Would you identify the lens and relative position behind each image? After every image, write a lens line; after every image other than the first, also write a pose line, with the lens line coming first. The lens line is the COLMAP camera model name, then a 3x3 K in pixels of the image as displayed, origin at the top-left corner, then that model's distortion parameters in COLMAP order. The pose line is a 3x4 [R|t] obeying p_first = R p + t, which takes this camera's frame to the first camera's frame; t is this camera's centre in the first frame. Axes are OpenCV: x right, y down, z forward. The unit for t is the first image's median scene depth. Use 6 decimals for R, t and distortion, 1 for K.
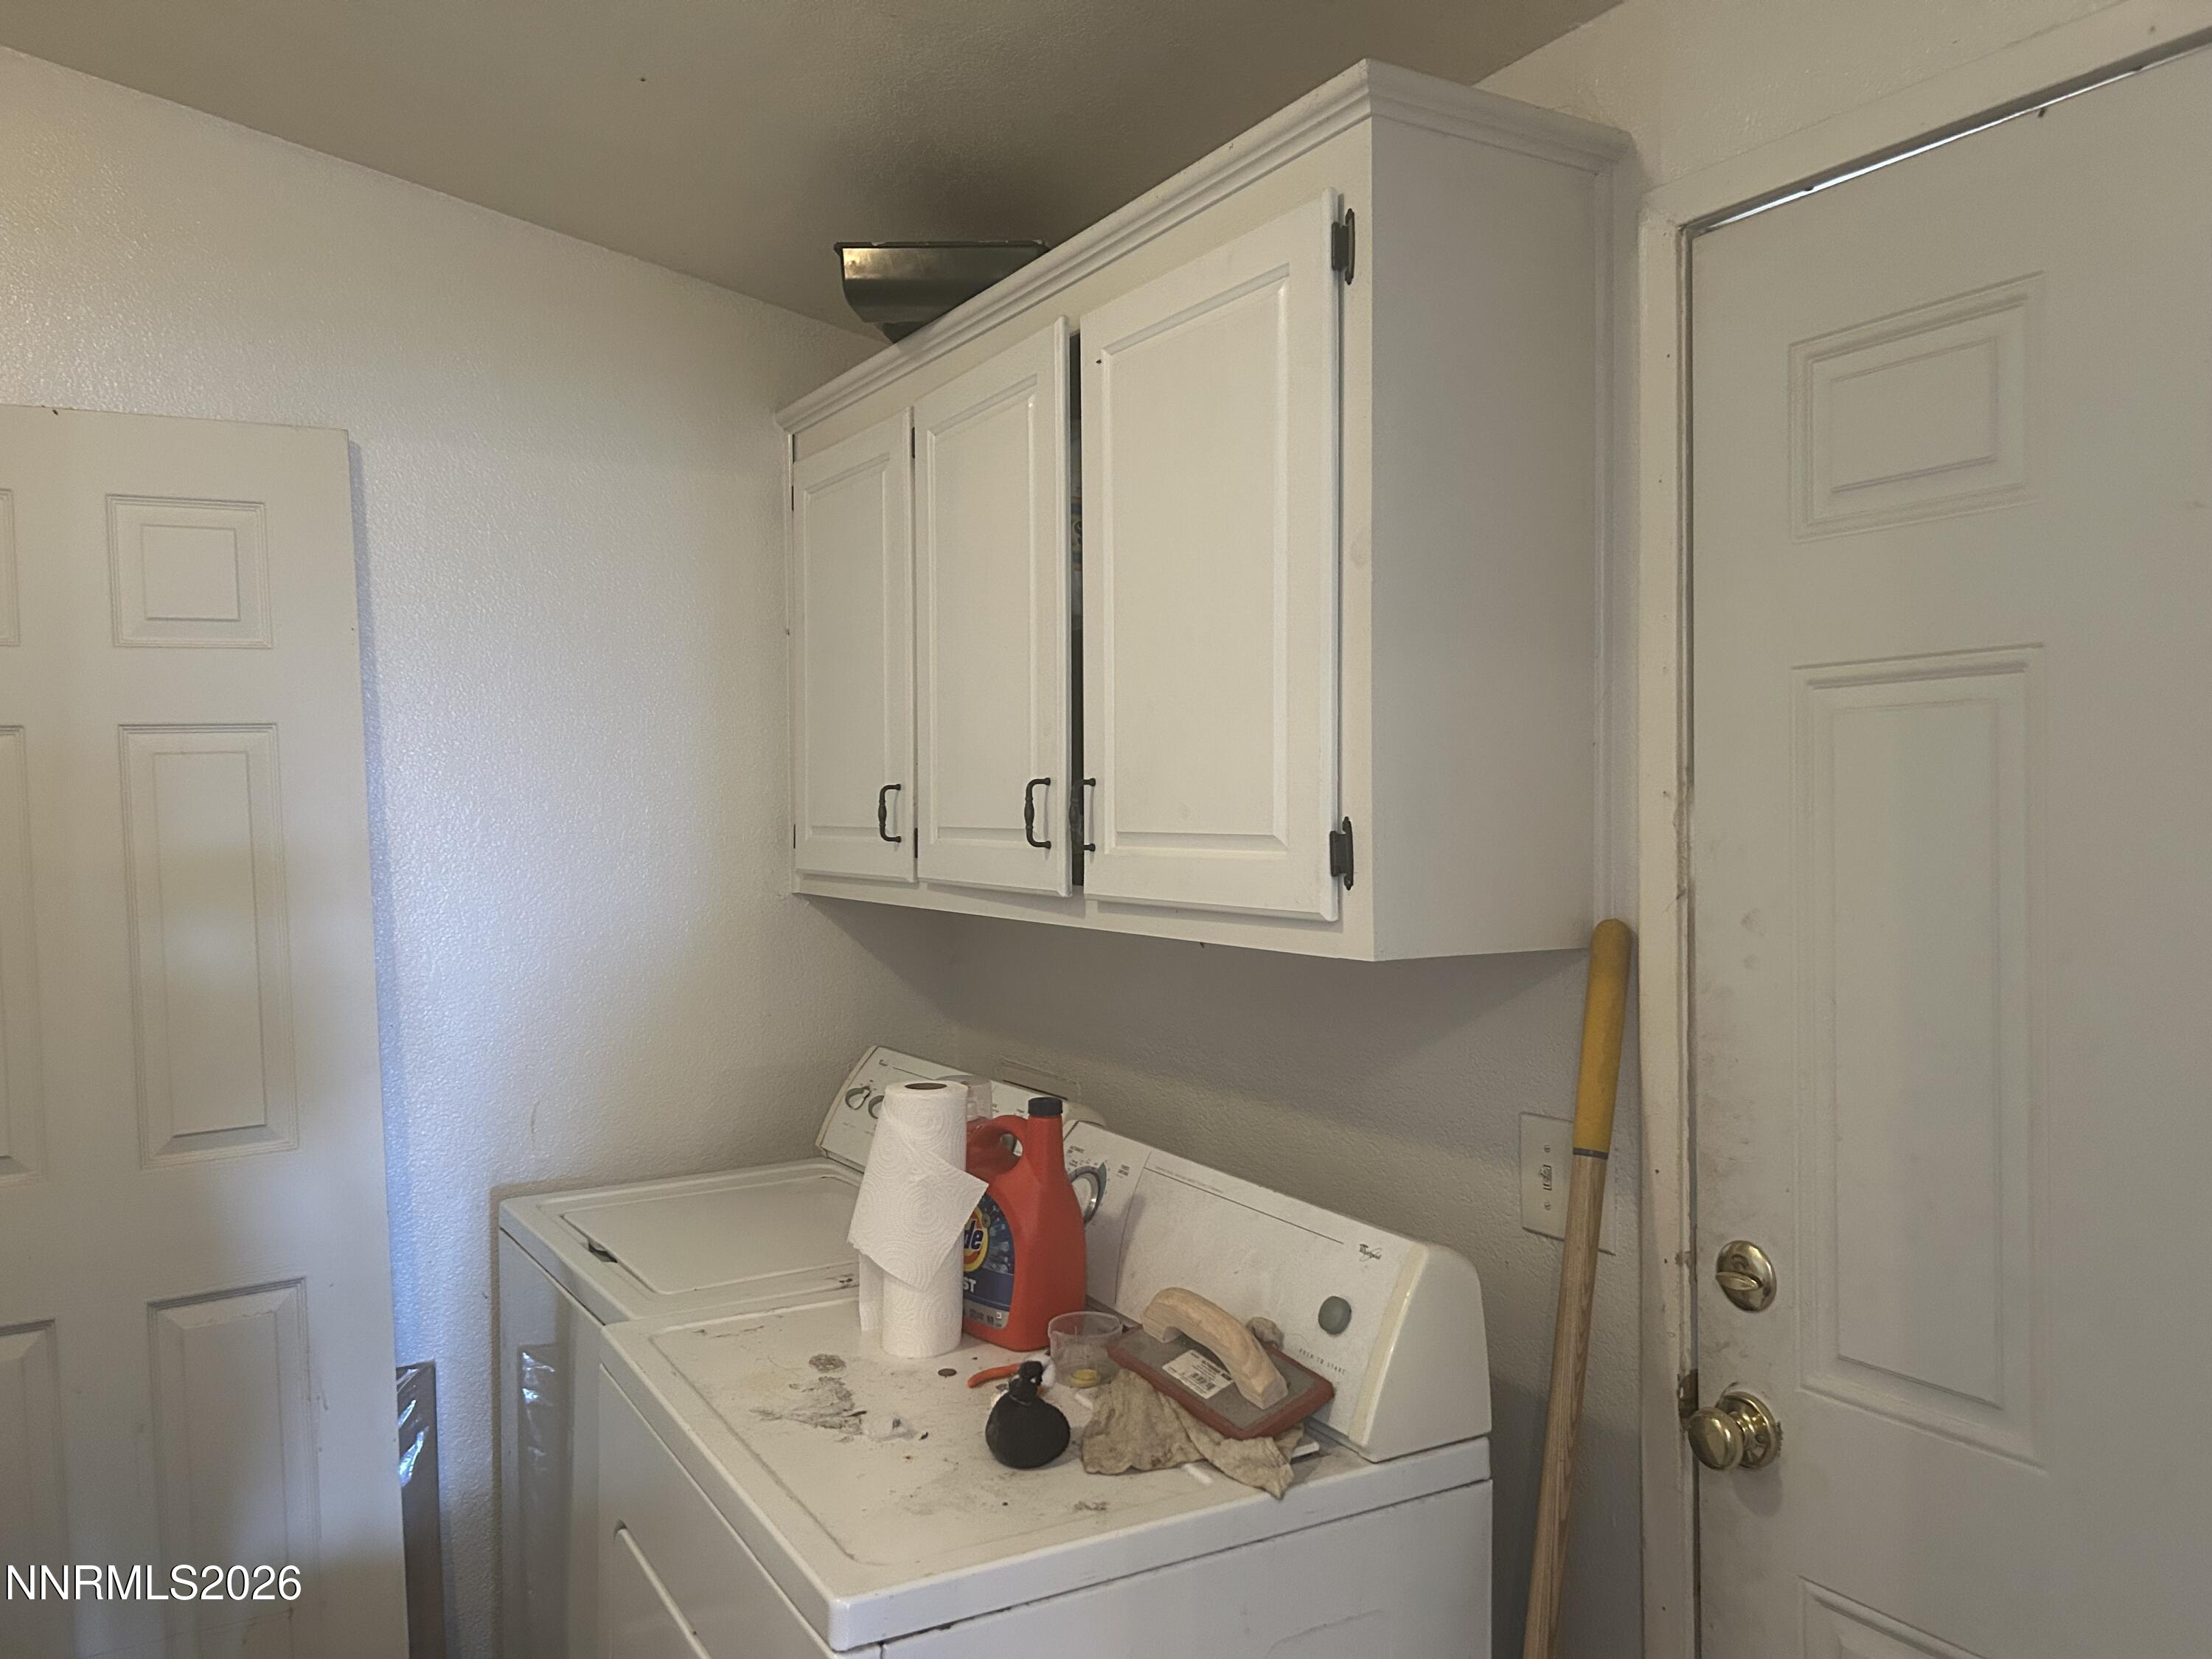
lens RADIAL K [[1652.0, 0, 1107.1], [0, 1652.0, 832.4], [0, 0, 1]] dist [0.035369, -0.035850]
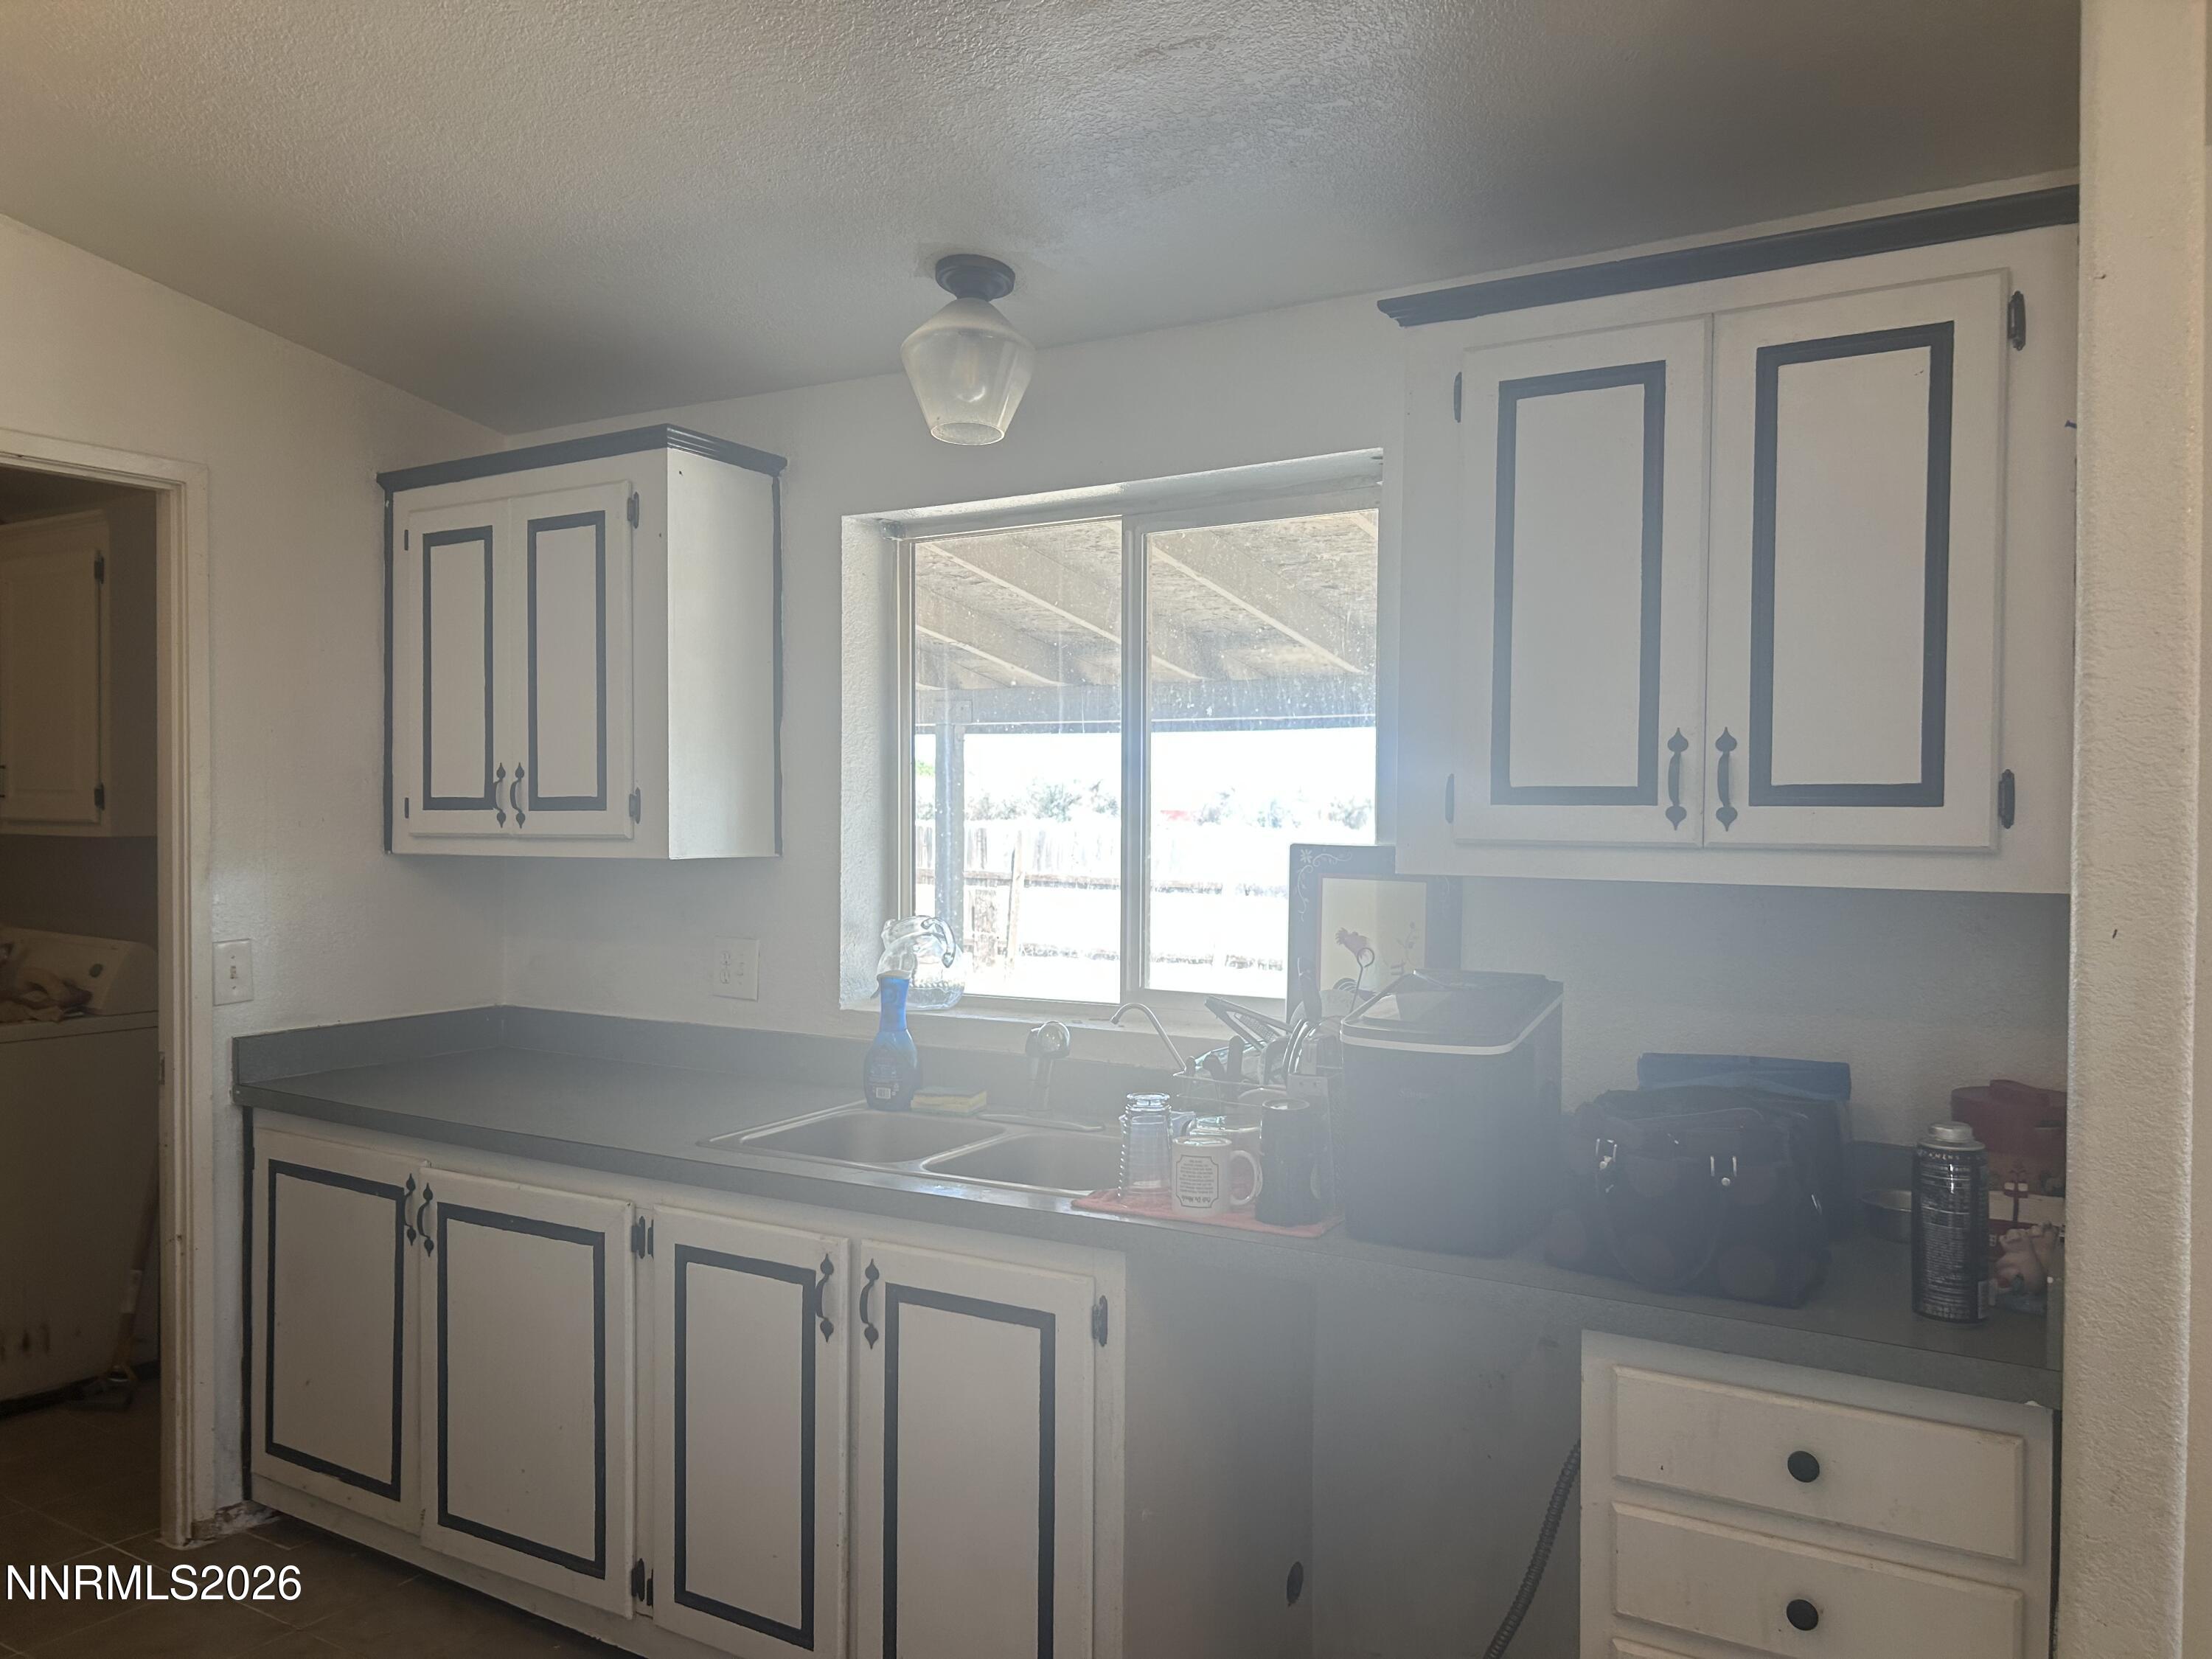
lens RADIAL K [[1652.0, 0, 1103.1], [0, 1652.0, 823.4], [0, 0, 1]] dist [0.035369, -0.035850]
pose [[0.883863, 0.003819, 0.467730, 0.316135], [-0.007912, 0.999946, 0.006787, 0.024722], [-0.467679, -0.009700, 0.883845, -2.124304]]
